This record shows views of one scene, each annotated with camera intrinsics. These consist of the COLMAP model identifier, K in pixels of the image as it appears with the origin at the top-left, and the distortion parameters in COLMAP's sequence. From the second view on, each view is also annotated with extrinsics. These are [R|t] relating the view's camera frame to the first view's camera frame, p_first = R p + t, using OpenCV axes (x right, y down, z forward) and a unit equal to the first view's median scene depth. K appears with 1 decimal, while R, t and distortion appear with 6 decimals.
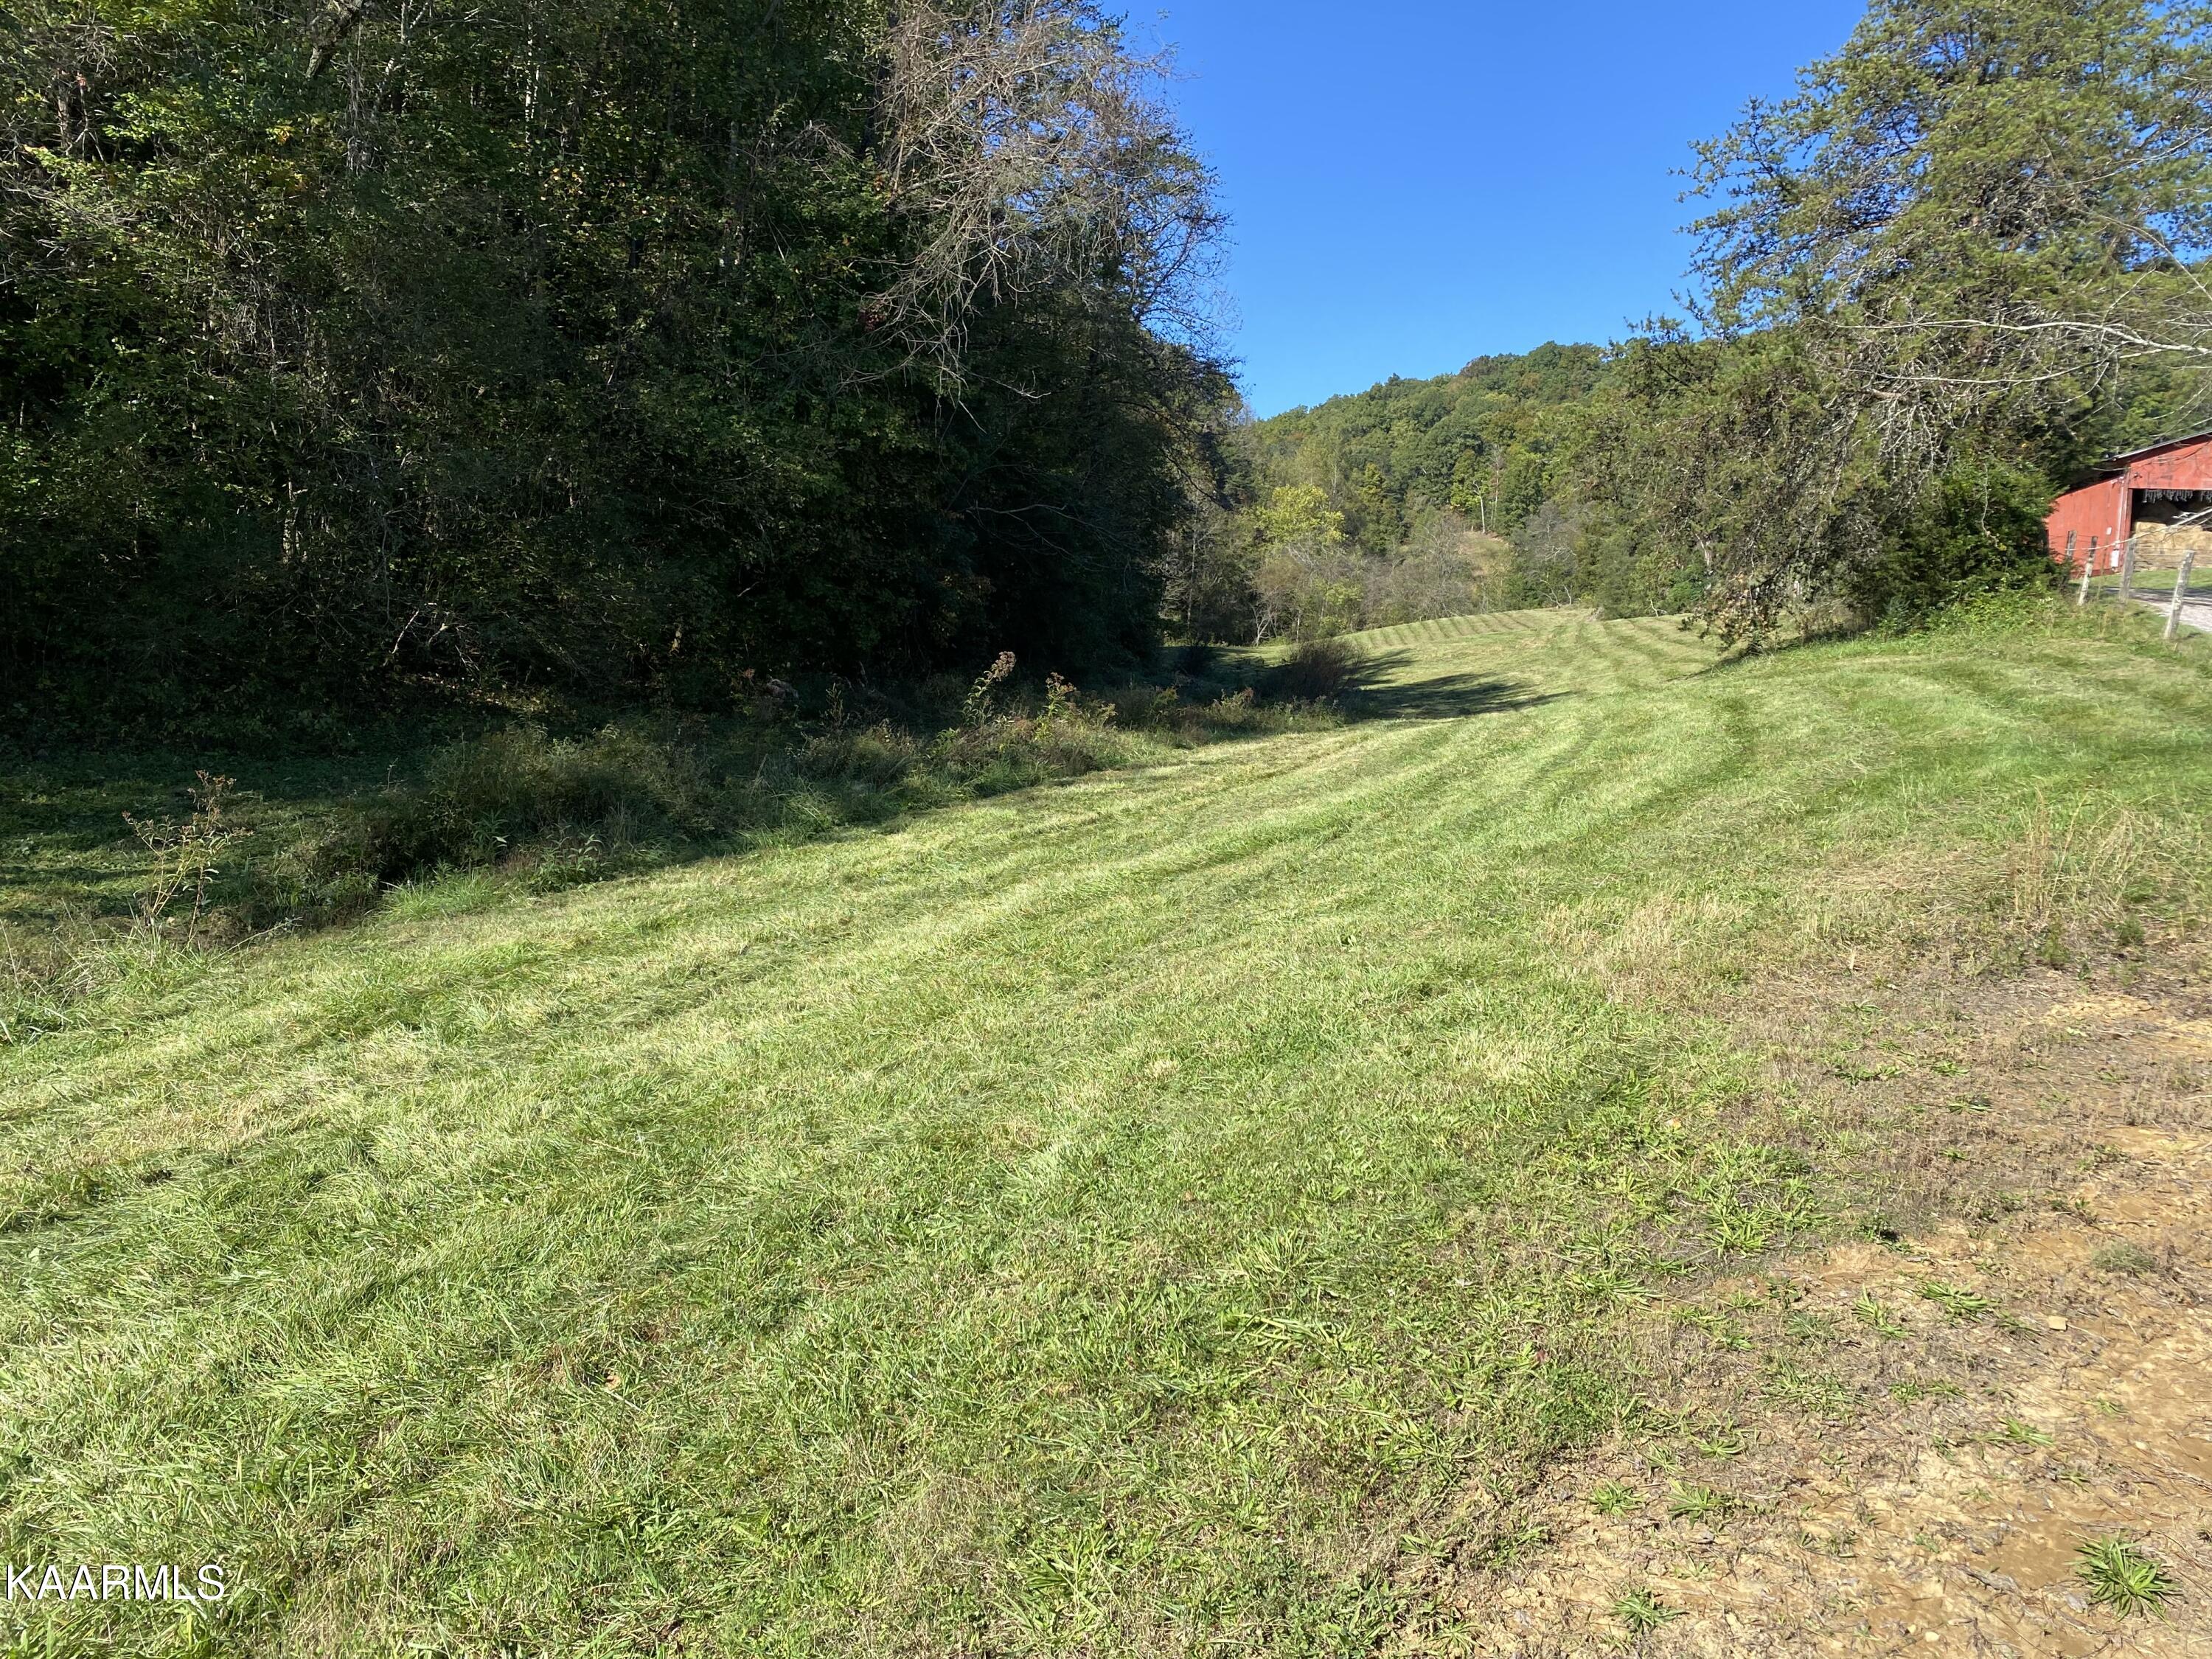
lens RADIAL K [[1679.0, 0, 1106.0], [0, 1679.0, 829.5], [0, 0, 1]] dist [0.128914, -0.239195]
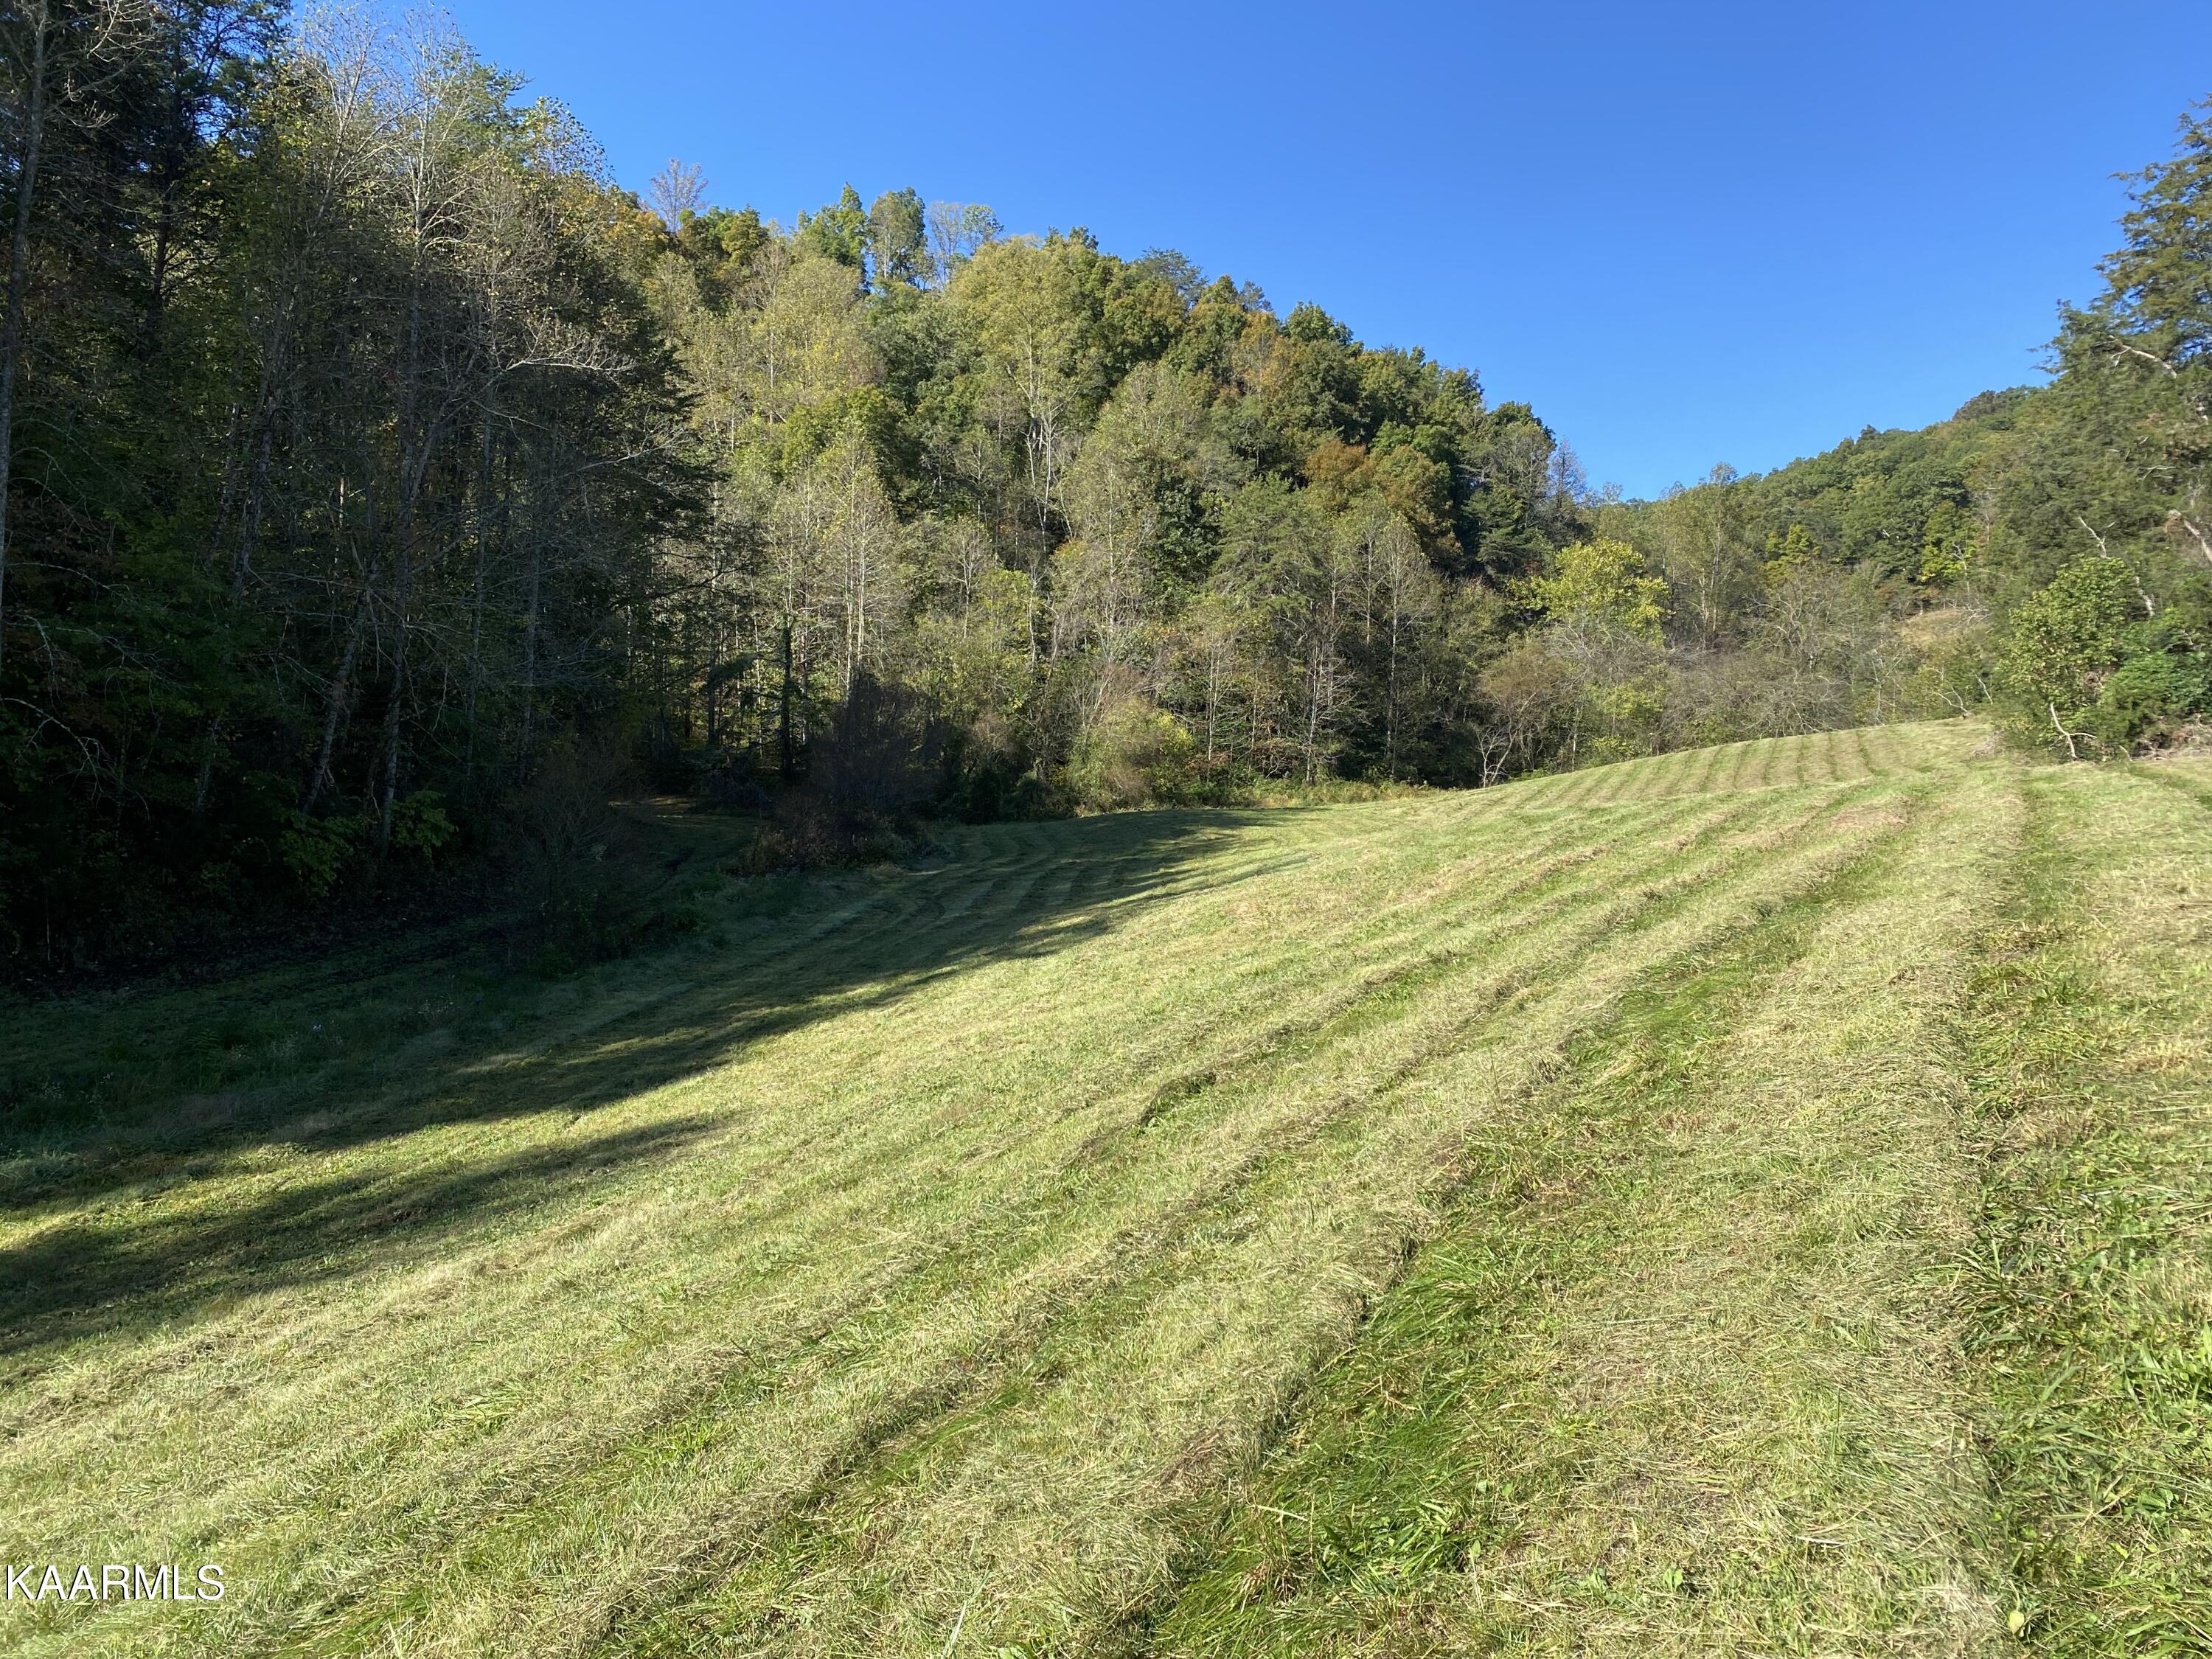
lens RADIAL K [[1679.0, 0, 1106.0], [0, 1679.0, 829.5], [0, 0, 1]] dist [0.128914, -0.239195]
pose [[0.959145, -0.011811, -0.282668, 0.068554], [-0.007574, 0.997698, -0.067387, -0.024929], [0.282813, 0.066775, 0.956848, 0.178903]]
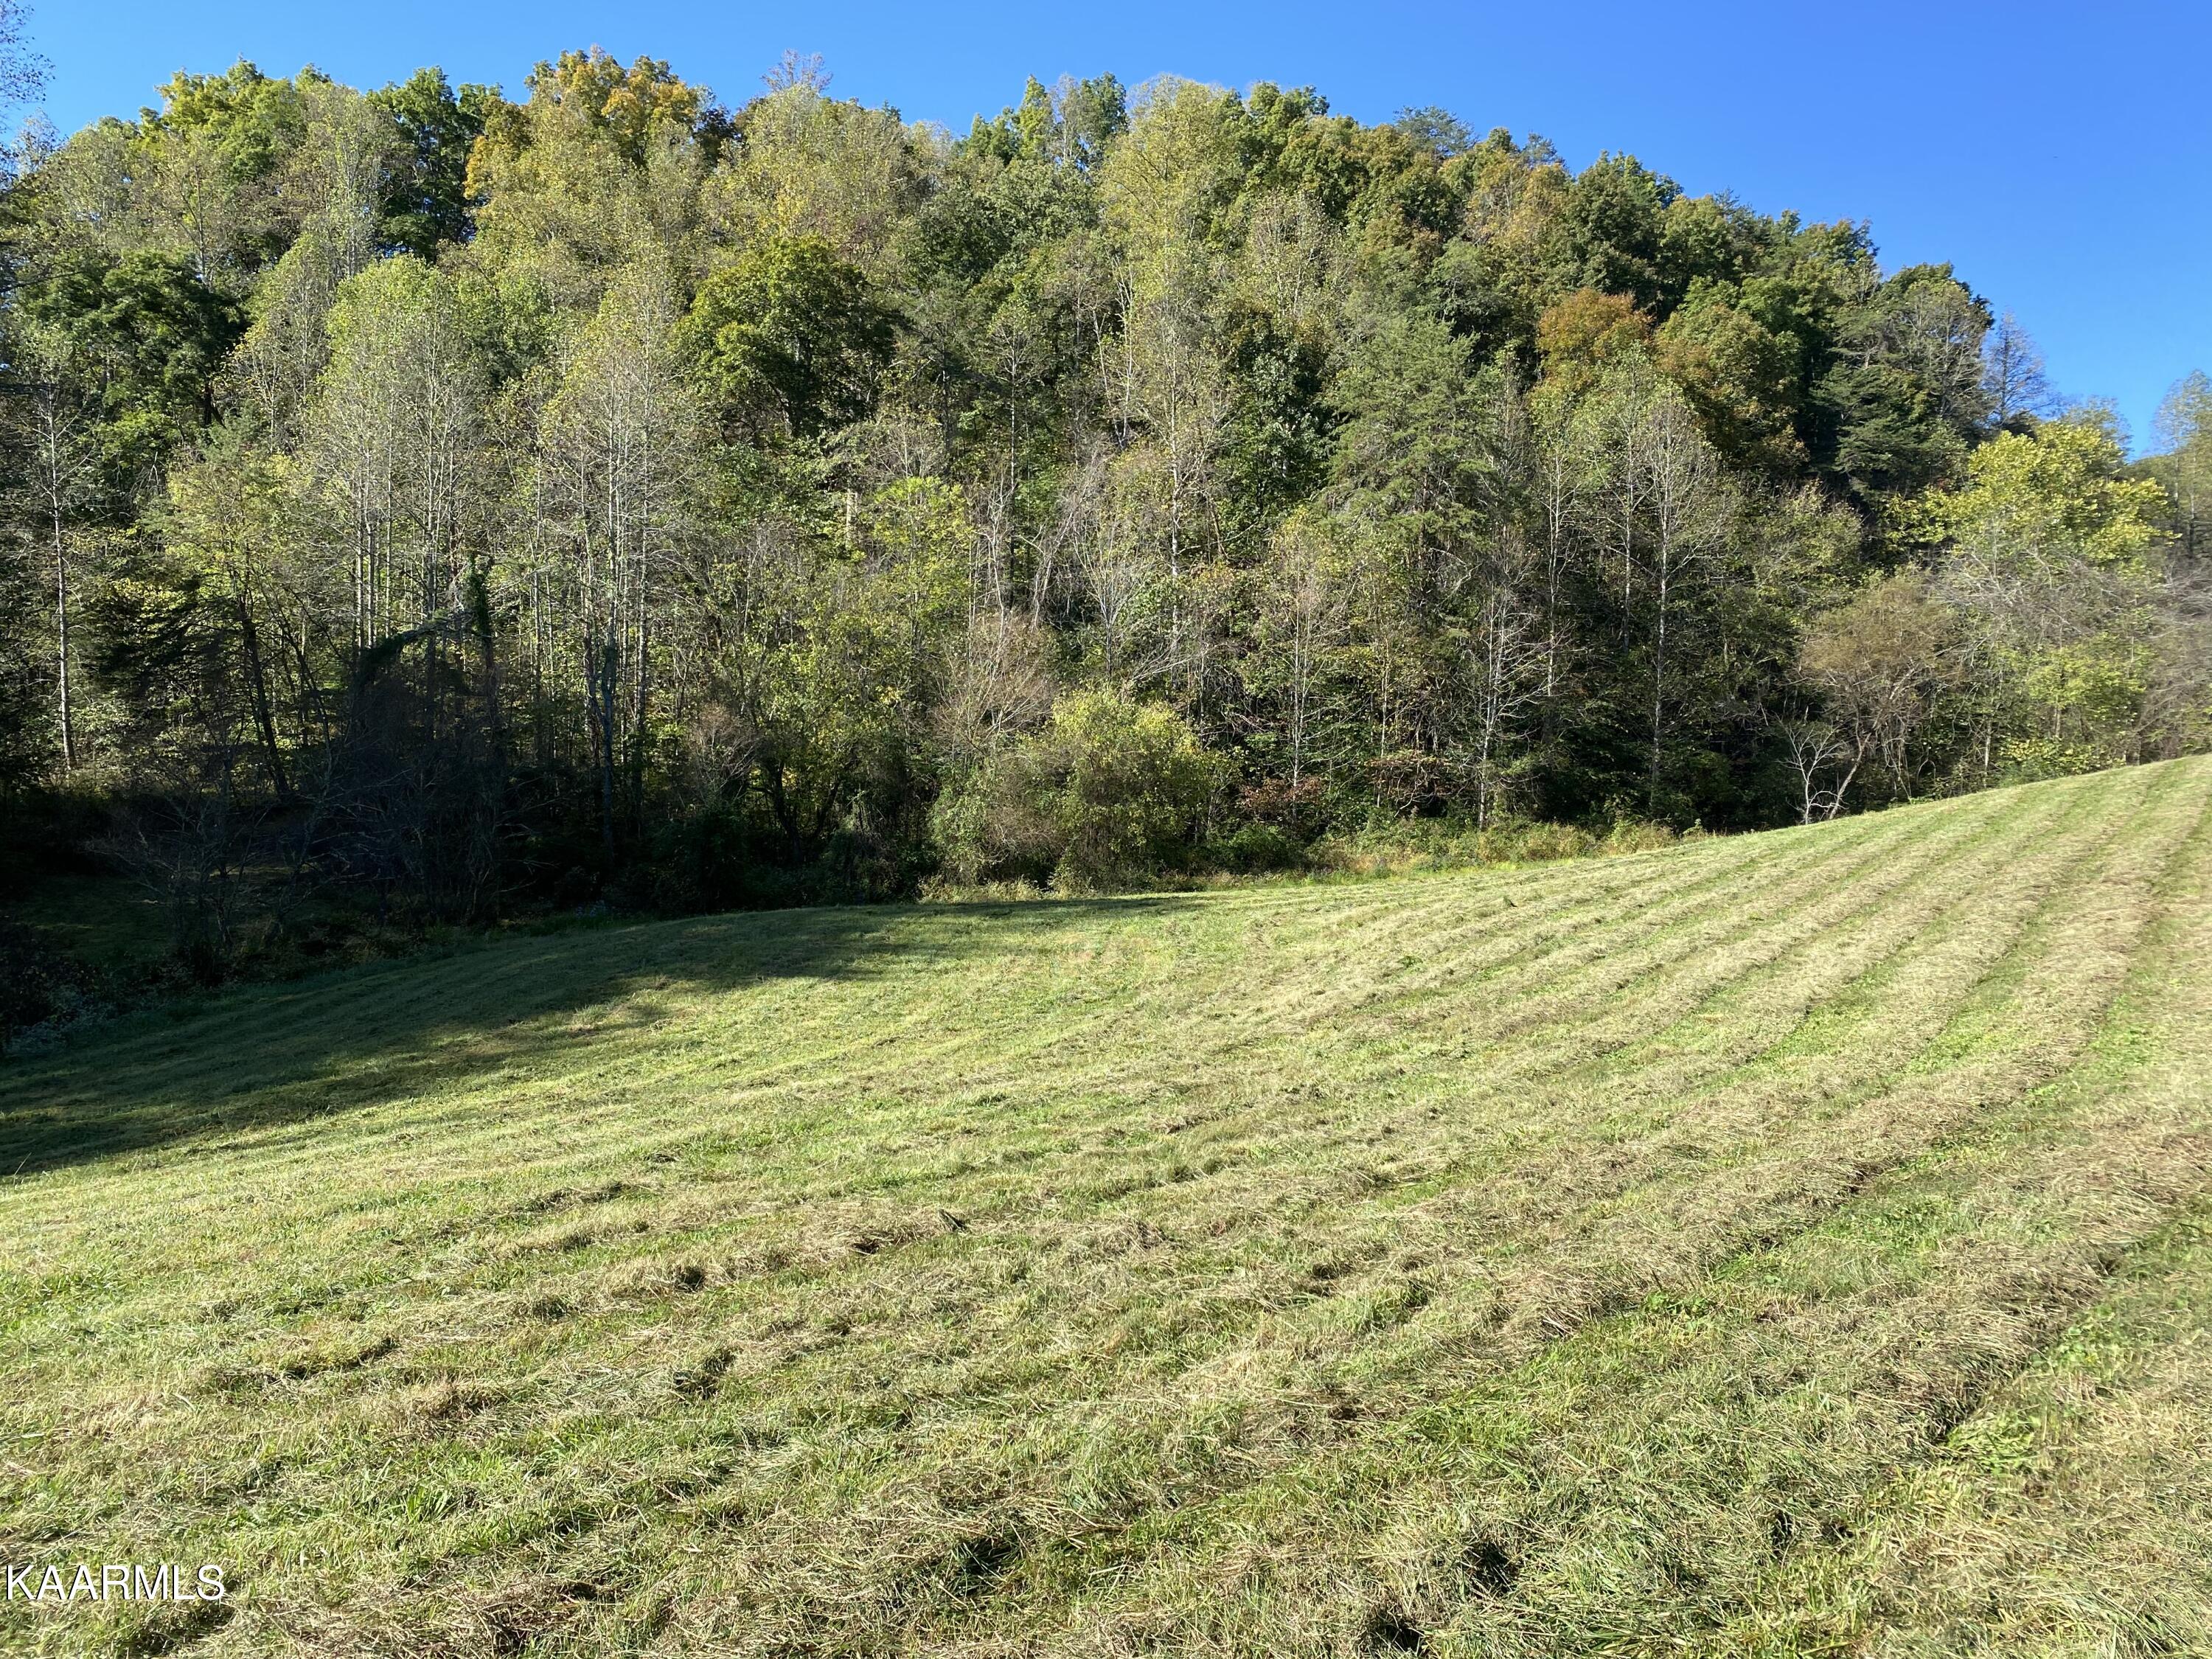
lens RADIAL K [[1690.8, 0, 1119.6], [0, 1690.8, 834.7], [0, 0, 1]] dist [0.026169, -0.037861]
pose [[0.858765, -0.018861, -0.512023, 0.077788], [-0.022927, 0.996907, -0.075175, -0.039105], [0.511857, 0.076297, 0.855676, 0.310290]]
